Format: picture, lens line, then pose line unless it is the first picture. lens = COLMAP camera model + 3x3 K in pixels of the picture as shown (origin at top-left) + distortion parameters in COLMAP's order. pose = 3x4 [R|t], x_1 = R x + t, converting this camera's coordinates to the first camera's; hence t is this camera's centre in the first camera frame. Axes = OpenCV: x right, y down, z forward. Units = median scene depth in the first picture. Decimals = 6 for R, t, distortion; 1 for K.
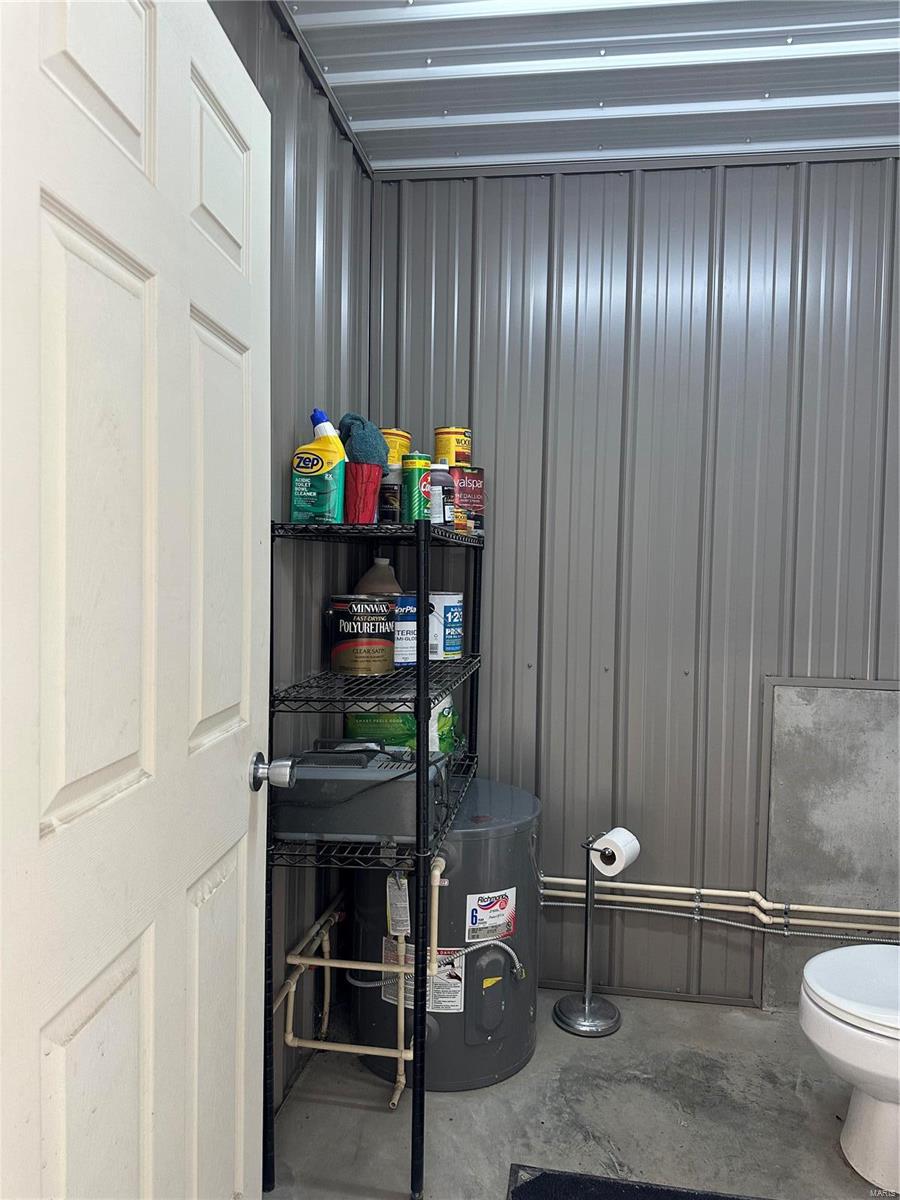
lens RADIAL K [[843.5, 0, 446.0], [0, 843.5, 585.7], [0, 0, 1]] dist [0.064593, -0.077964]
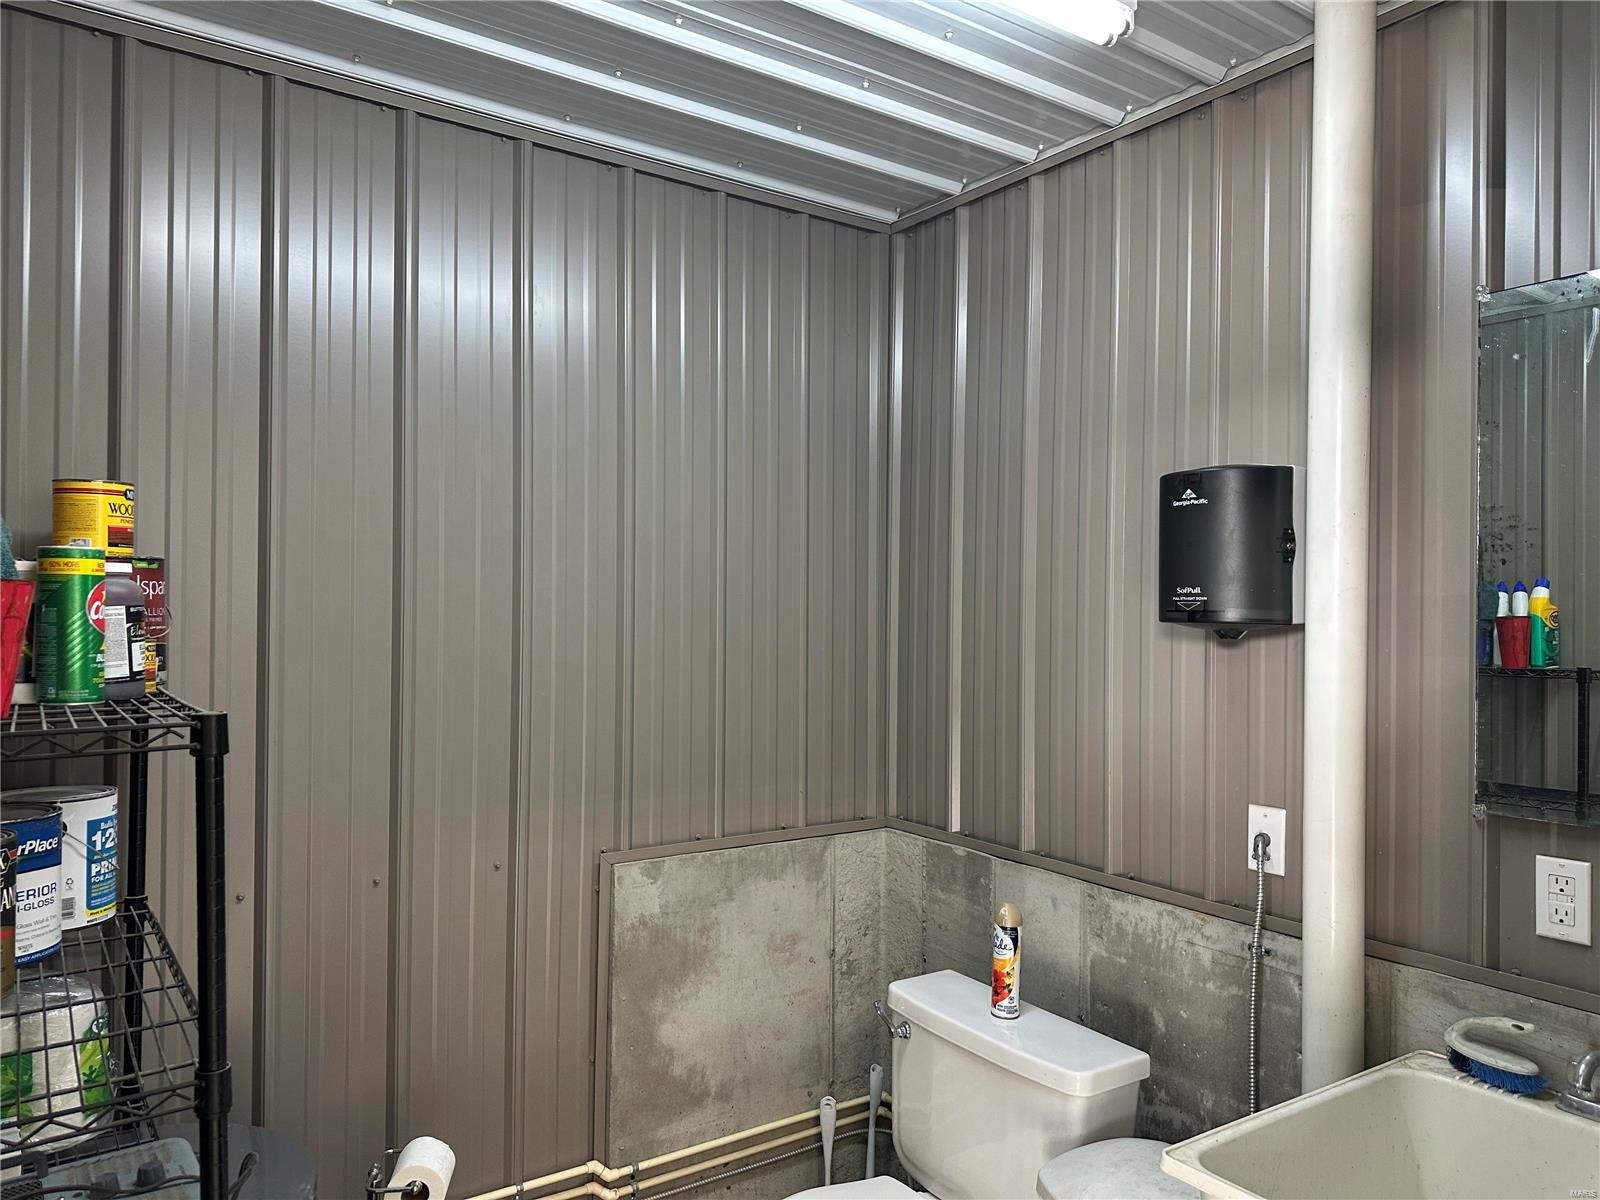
lens RADIAL K [[1124.7, 0, 799.2], [0, 1124.7, 598.6], [0, 0, 1]] dist [0.064593, -0.077964]
pose [[0.725897, -0.004888, 0.687786, -0.166620], [0.032431, 0.999106, -0.027128, -0.080203], [-0.687038, 0.041997, 0.725407, 0.180140]]
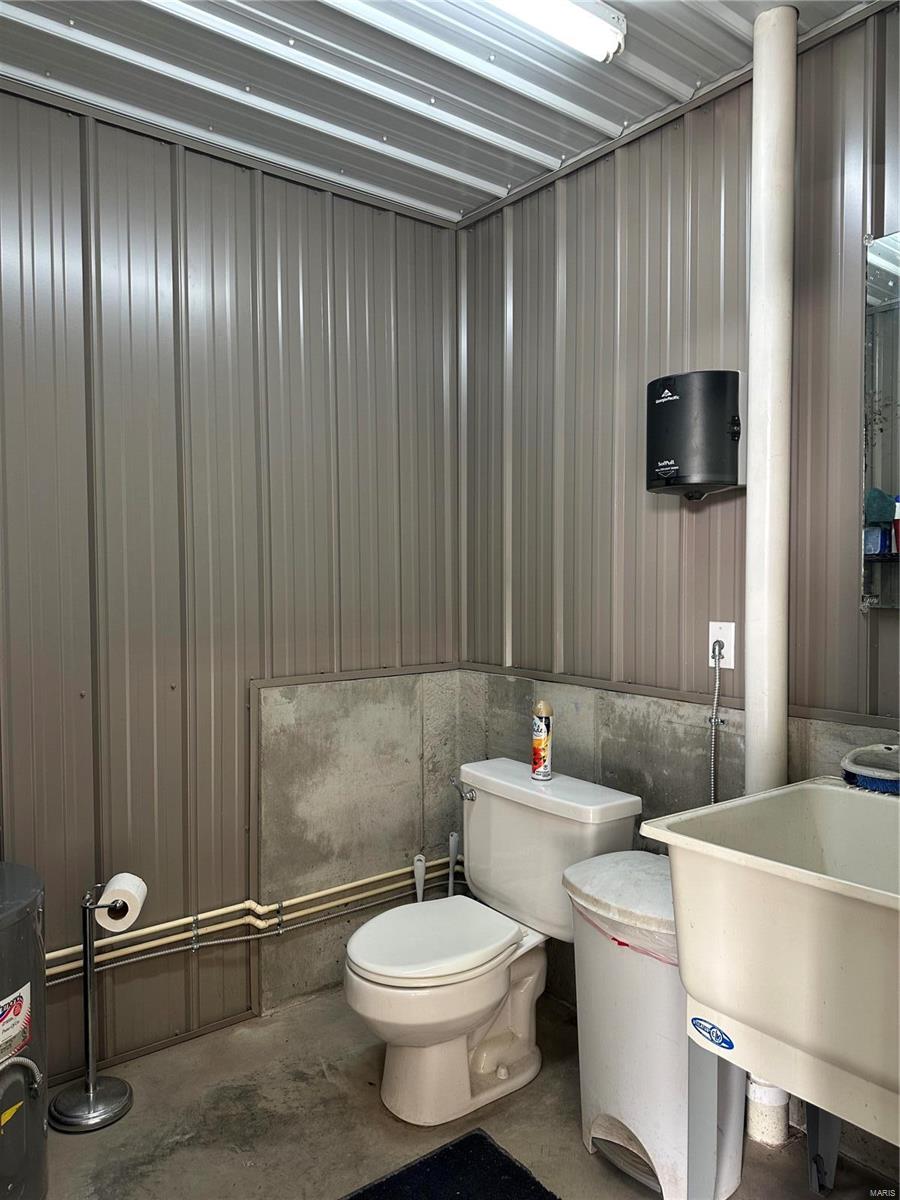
lens RADIAL K [[843.5, 0, 446.8], [0, 843.5, 601.3], [0, 0, 1]] dist [0.064593, -0.077964]
pose [[0.689860, -0.042739, 0.722680, -0.180377], [0.048786, 0.998731, 0.012494, 0.013720], [-0.722297, 0.026638, 0.691070, 0.151687]]
